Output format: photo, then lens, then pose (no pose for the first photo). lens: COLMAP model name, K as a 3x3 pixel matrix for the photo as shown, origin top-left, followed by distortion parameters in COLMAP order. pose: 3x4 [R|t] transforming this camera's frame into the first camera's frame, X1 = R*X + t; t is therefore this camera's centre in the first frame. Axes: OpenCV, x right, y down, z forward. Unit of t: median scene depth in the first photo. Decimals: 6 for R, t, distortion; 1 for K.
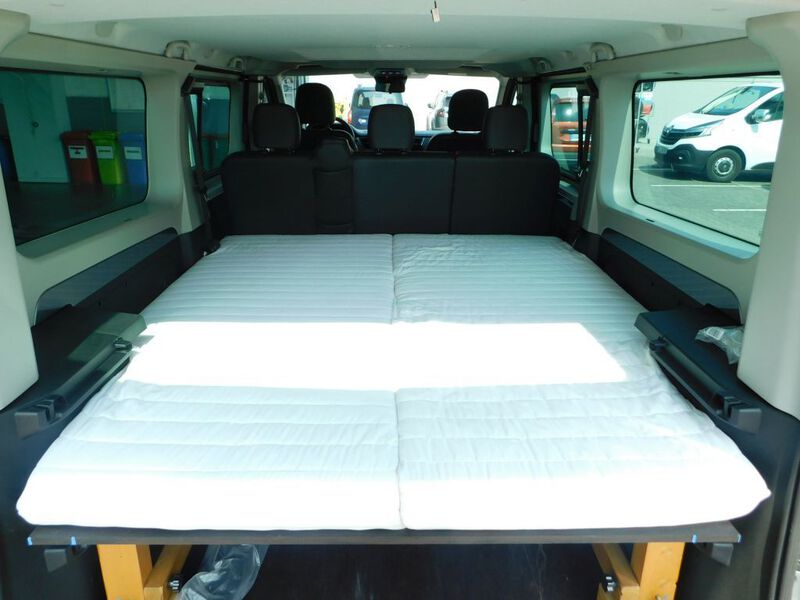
lens RADIAL K [[598.3, 0, 400.0], [0, 598.3, 300.0], [0, 0, 1]] dist [0.002441, 0.005095]
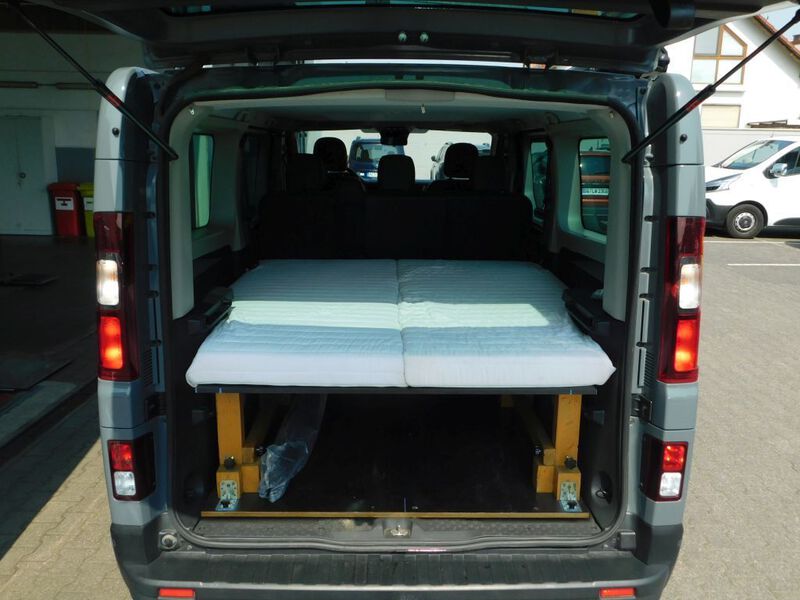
lens RADIAL K [[702.0, 0, 400.0], [0, 702.0, 300.0], [0, 0, 1]] dist [0.009210, -0.001263]
pose [[0.999990, 0.004495, -0.000708, -0.003192], [-0.004547, 0.993291, -0.115552, 0.100654], [0.000184, 0.115554, 0.993301, -0.295379]]
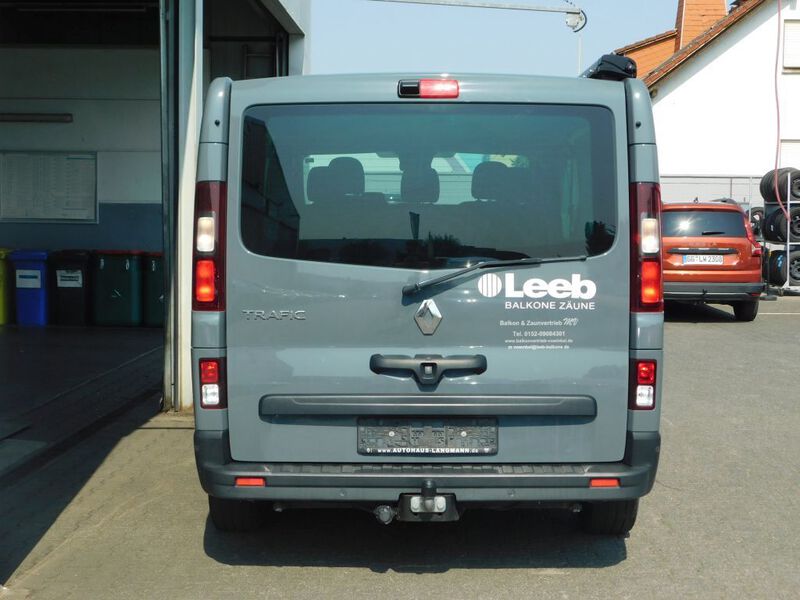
lens RADIAL K [[1195.7, 0, 400.0], [0, 1195.7, 300.0], [0, 0, 1]] dist [-0.005388, 0.014932]
pose [[0.999872, -0.001746, -0.015891, -0.011131], [-0.002458, 0.965403, -0.260749, 0.373270], [0.015797, 0.260755, 0.965276, -0.843829]]
